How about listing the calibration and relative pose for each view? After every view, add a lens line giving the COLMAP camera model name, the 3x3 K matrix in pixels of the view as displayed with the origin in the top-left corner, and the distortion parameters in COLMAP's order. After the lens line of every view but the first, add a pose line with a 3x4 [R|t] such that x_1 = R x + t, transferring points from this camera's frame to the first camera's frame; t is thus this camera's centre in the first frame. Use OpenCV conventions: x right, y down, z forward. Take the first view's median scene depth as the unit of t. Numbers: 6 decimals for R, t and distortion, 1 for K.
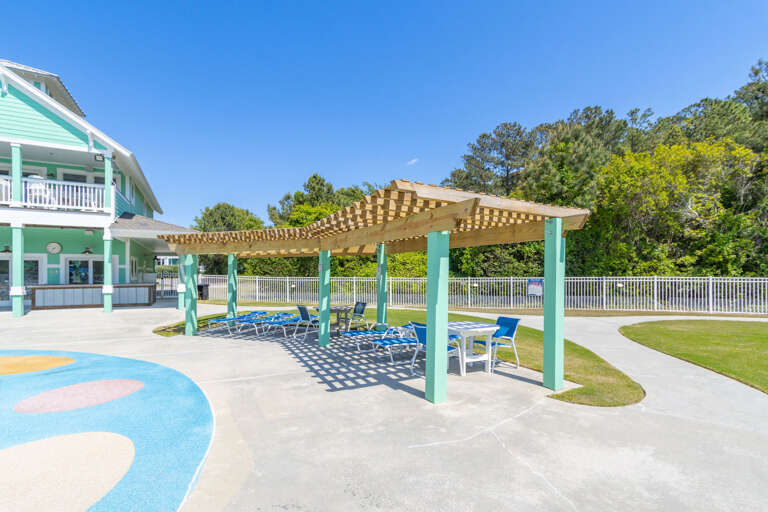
lens RADIAL K [[364.6, 0, 373.2], [0, 364.6, 270.6], [0, 0, 1]] dist [0.001522, 0.000374]
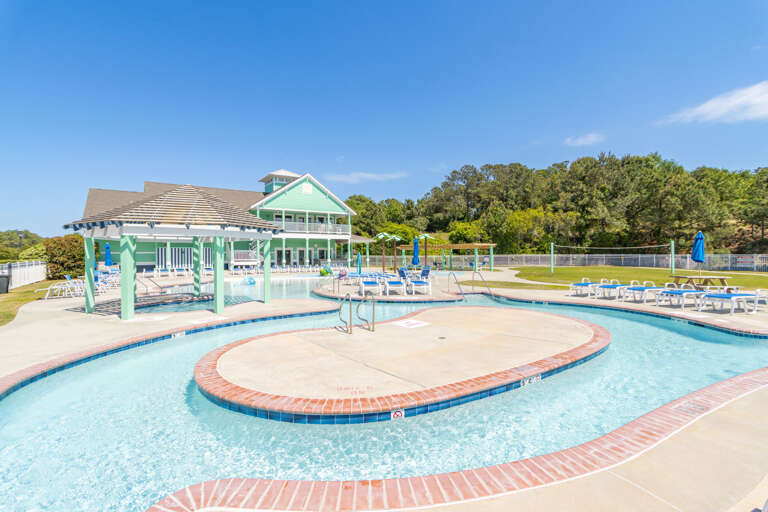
lens RADIAL K [[360.5, 0, 384.0], [0, 360.5, 256.0], [0, 0, 1]] dist [-0.003190, -0.000393]
pose [[0.987559, -0.008959, 0.156994, -0.826982], [0.007435, 0.999919, 0.010292, -0.010716], [-0.157073, -0.008997, 0.987546, -1.730672]]
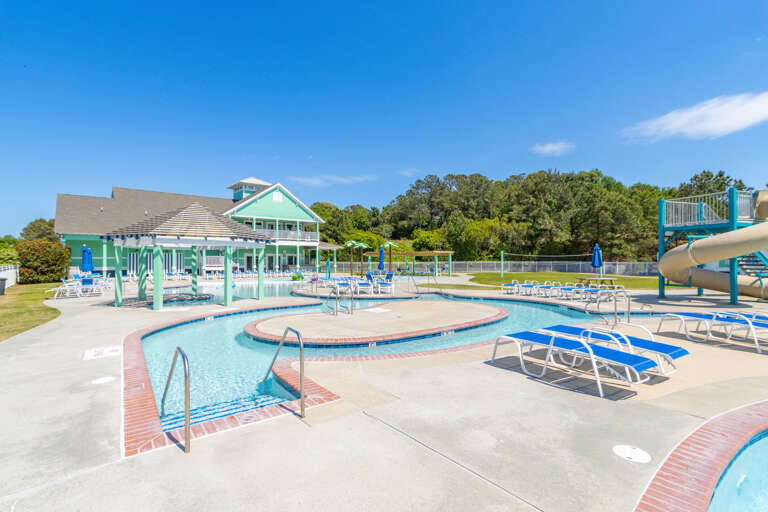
lens RADIAL K [[372.7, 0, 384.0], [0, 372.7, 256.0], [0, 0, 1]] dist [-0.001882, 0.000612]
pose [[0.967916, -0.000714, 0.251272, -0.887217], [0.002465, 0.999975, -0.006653, -0.011698], [-0.251261, 0.007058, 0.967894, -1.963829]]
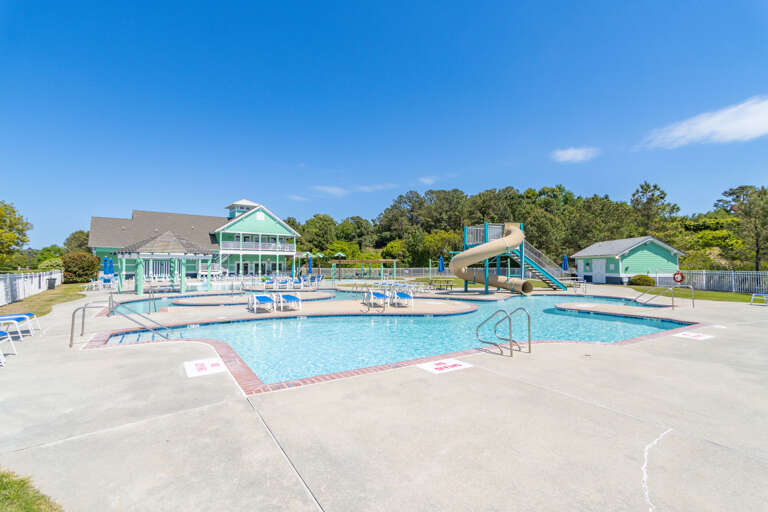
lens RADIAL K [[360.5, 0, 384.0], [0, 360.5, 256.0], [0, 0, 1]] dist [-0.003190, -0.000393]
pose [[0.978228, 0.002613, 0.207517, -0.544835], [0.002517, 0.999698, -0.024453, -0.013877], [-0.207518, 0.024443, 0.977926, -2.577066]]
